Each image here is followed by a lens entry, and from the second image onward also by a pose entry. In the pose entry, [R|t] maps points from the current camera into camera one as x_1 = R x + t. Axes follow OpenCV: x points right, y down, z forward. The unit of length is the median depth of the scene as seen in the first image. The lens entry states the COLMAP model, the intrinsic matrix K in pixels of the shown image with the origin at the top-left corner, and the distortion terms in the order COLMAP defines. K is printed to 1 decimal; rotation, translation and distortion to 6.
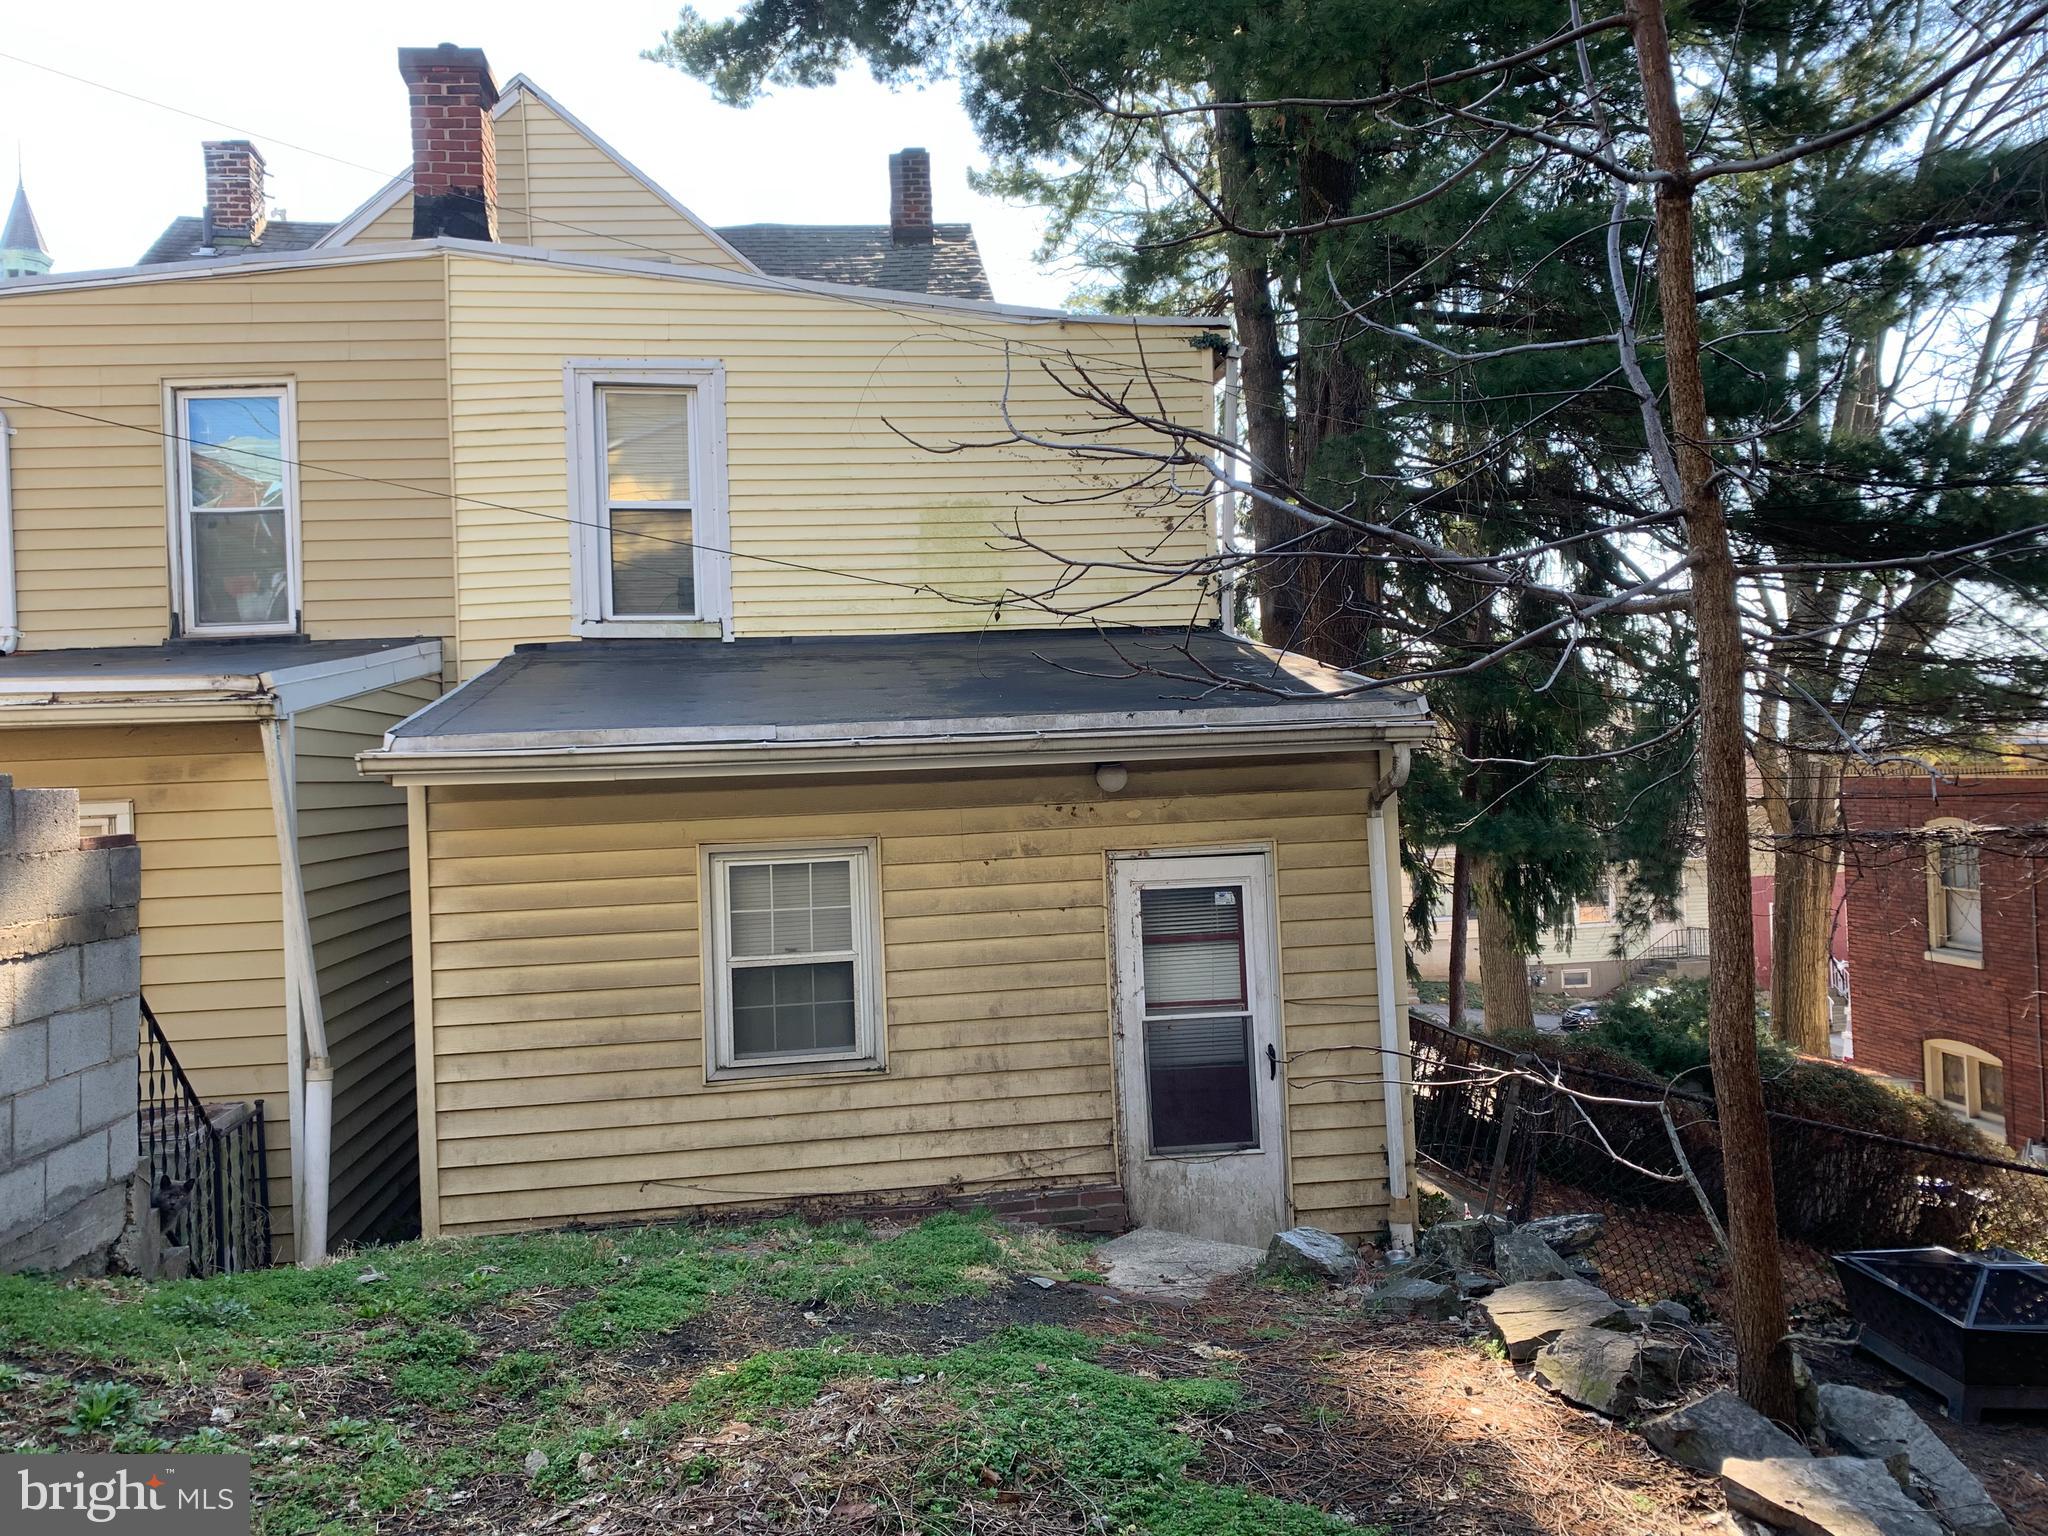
lens RADIAL K [[1552.2, 0, 1012.9], [0, 1552.2, 737.2], [0, 0, 1]] dist [0.053249, -0.077818]
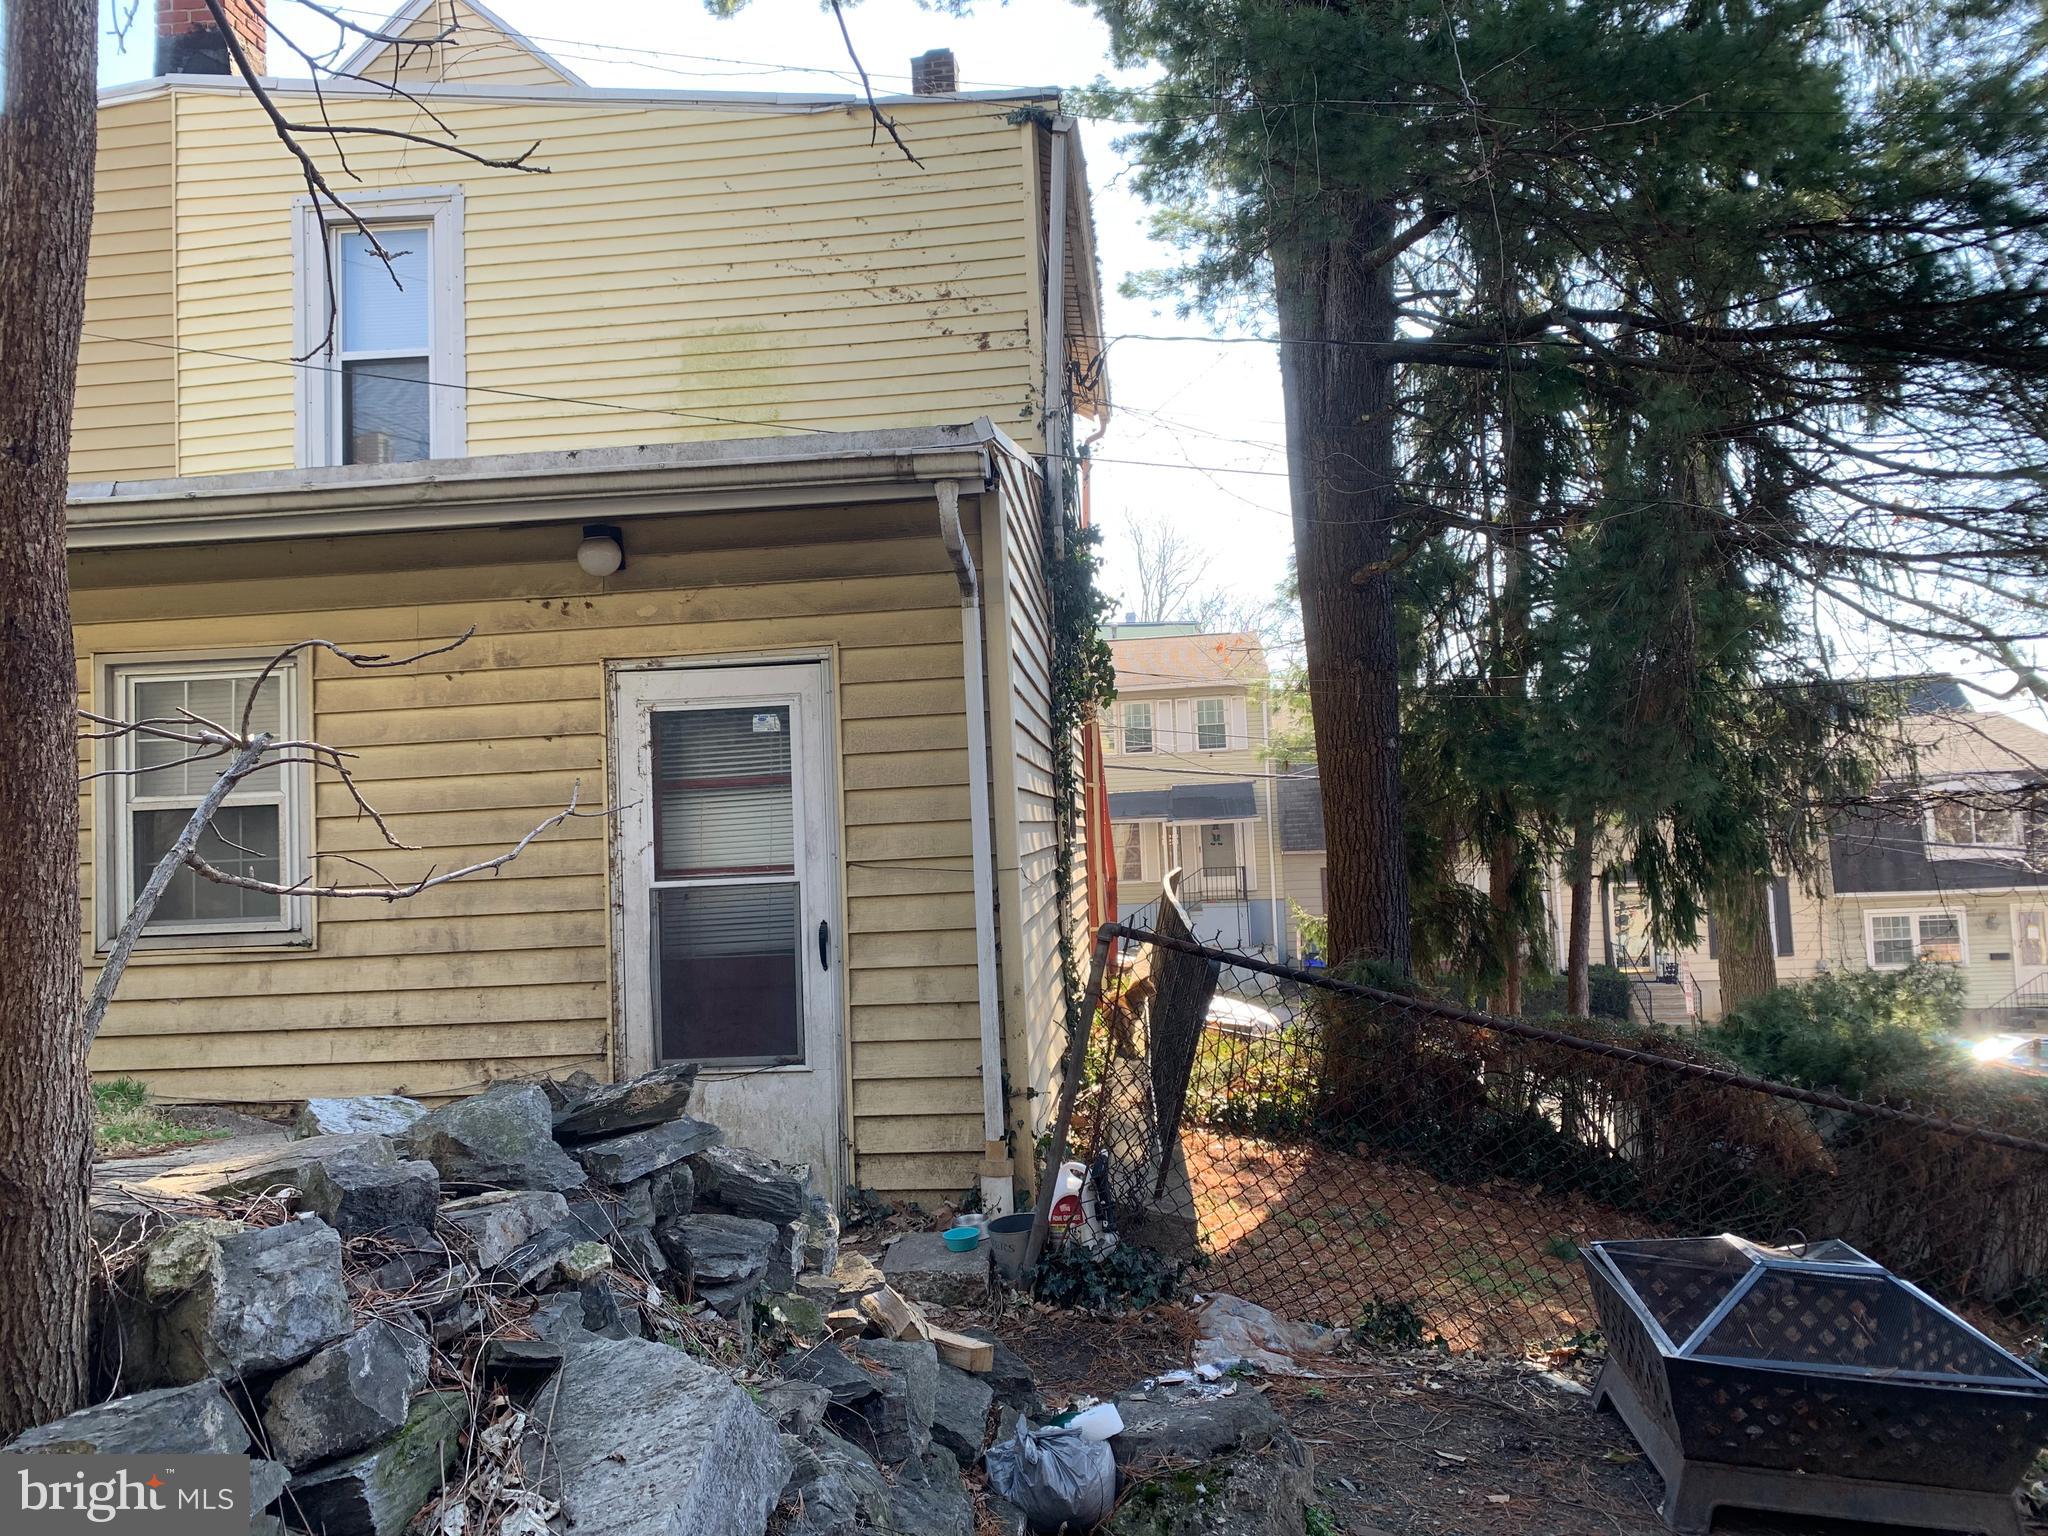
lens RADIAL K [[1552.2, 0, 1006.4], [0, 1552.2, 751.0], [0, 0, 1]] dist [0.053249, -0.077818]
pose [[0.974652, -0.014777, -0.223240, 0.415264], [0.008673, 0.999562, -0.028302, 0.140050], [0.223560, 0.025649, 0.974353, 0.315863]]
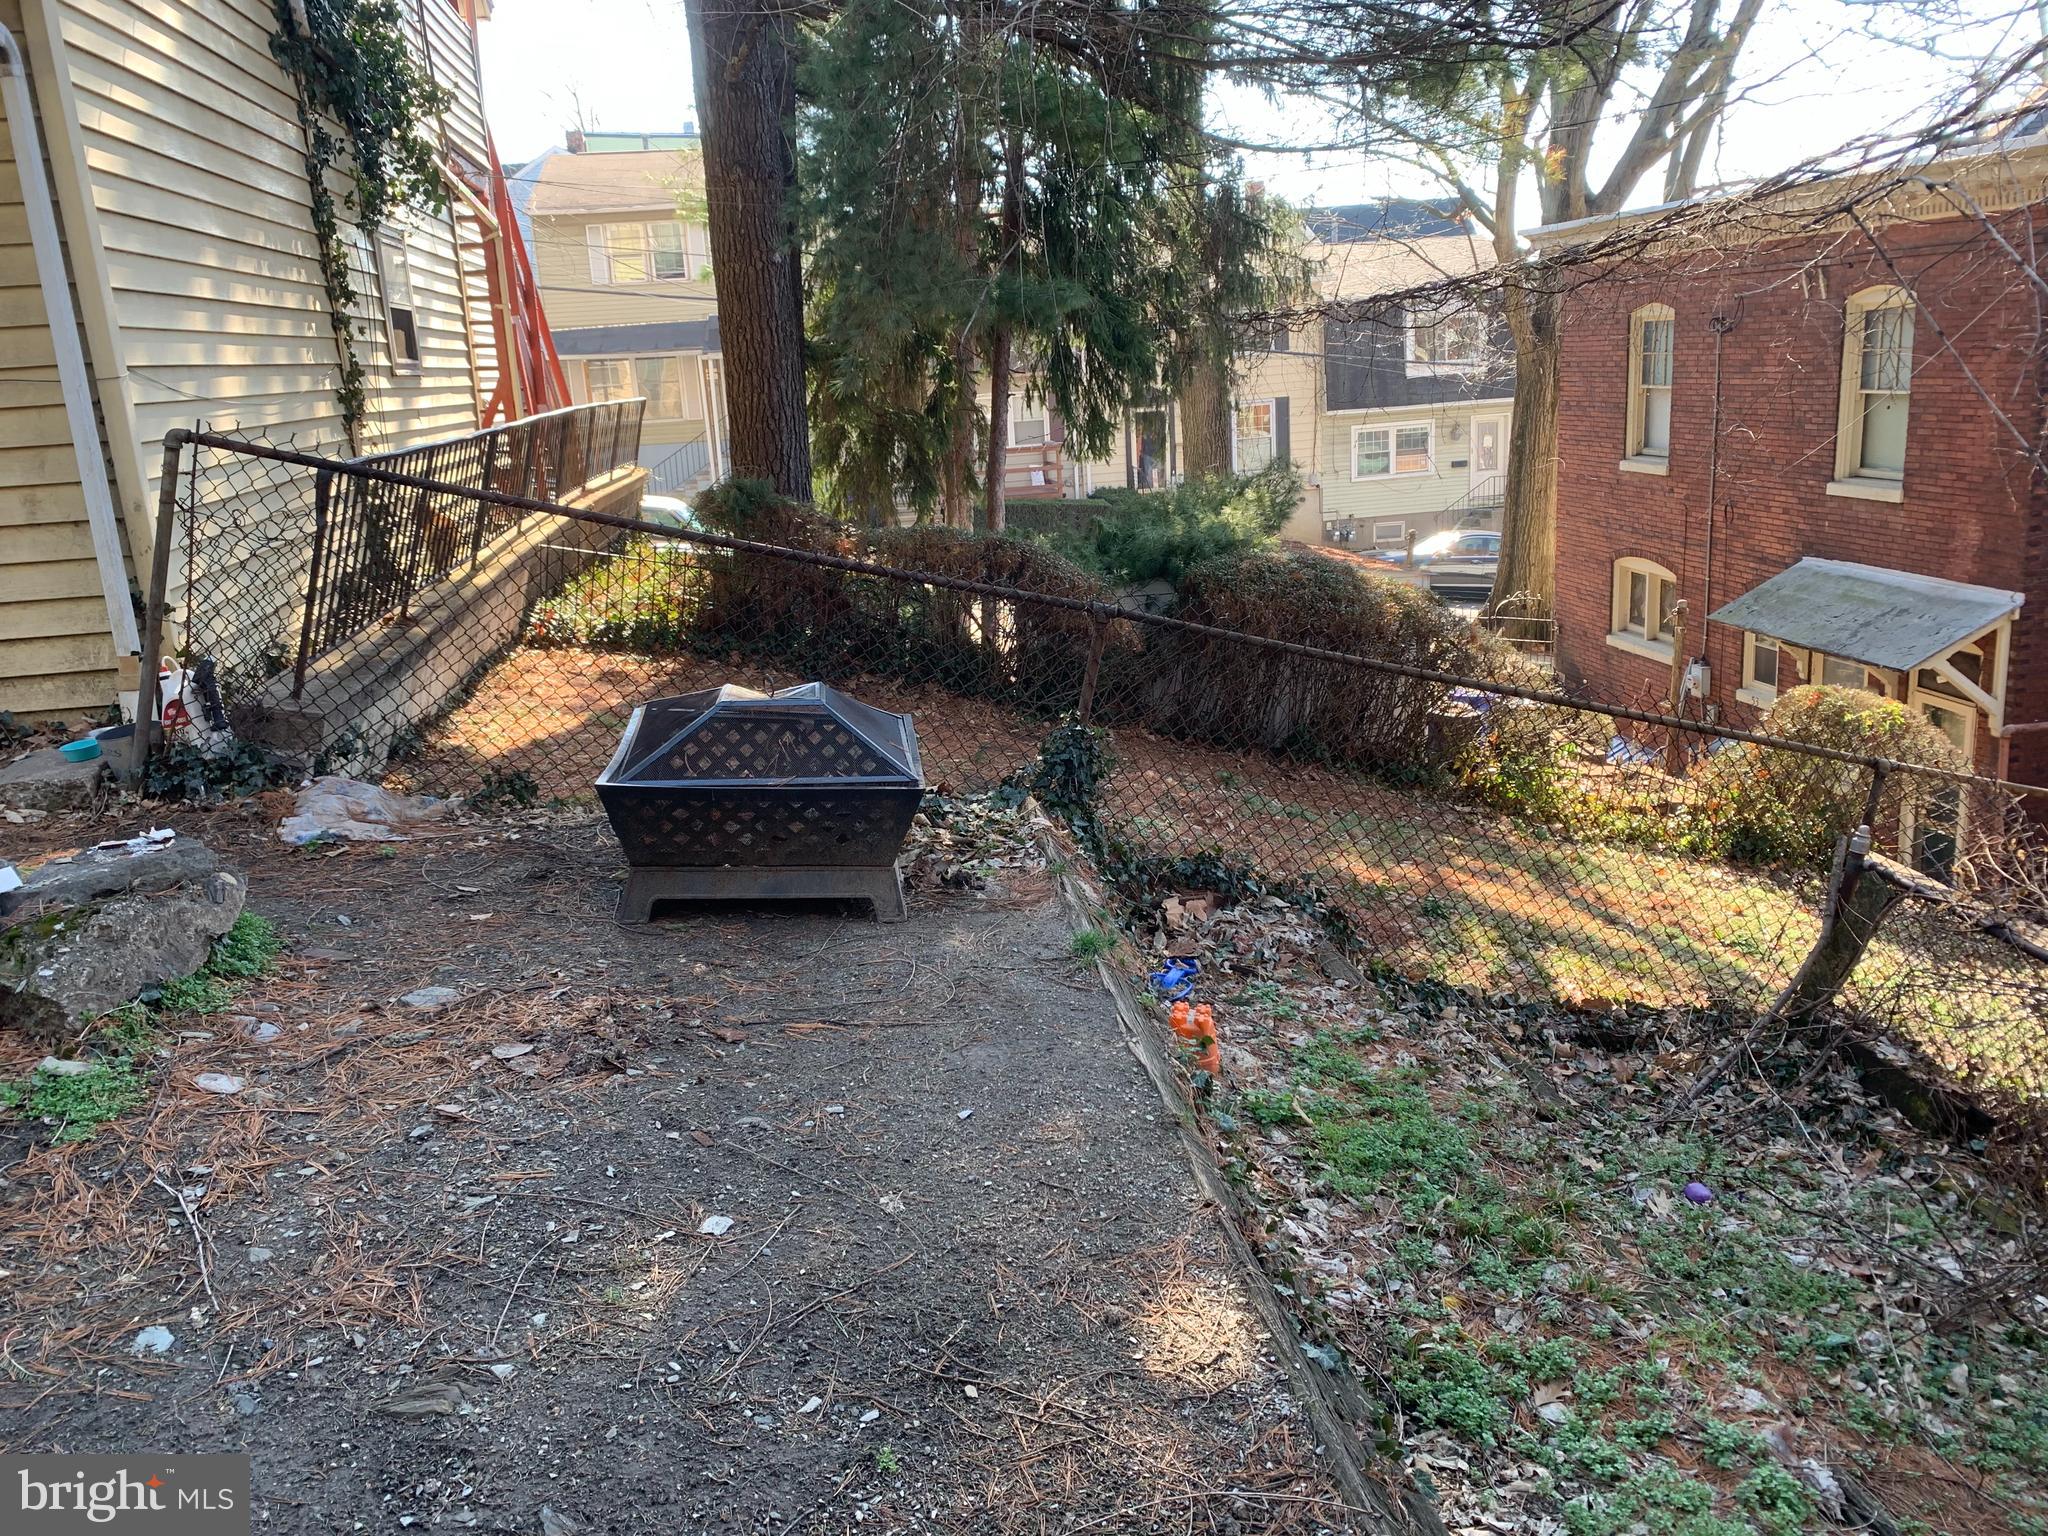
lens RADIAL K [[1552.2, 0, 1007.1], [0, 1552.2, 736.1], [0, 0, 1]] dist [0.053249, -0.077818]
pose [[0.999442, -0.027051, 0.019616, 0.632674], [0.021142, 0.966539, 0.255648, 0.159438], [-0.025875, -0.255090, 0.966571, 0.303542]]
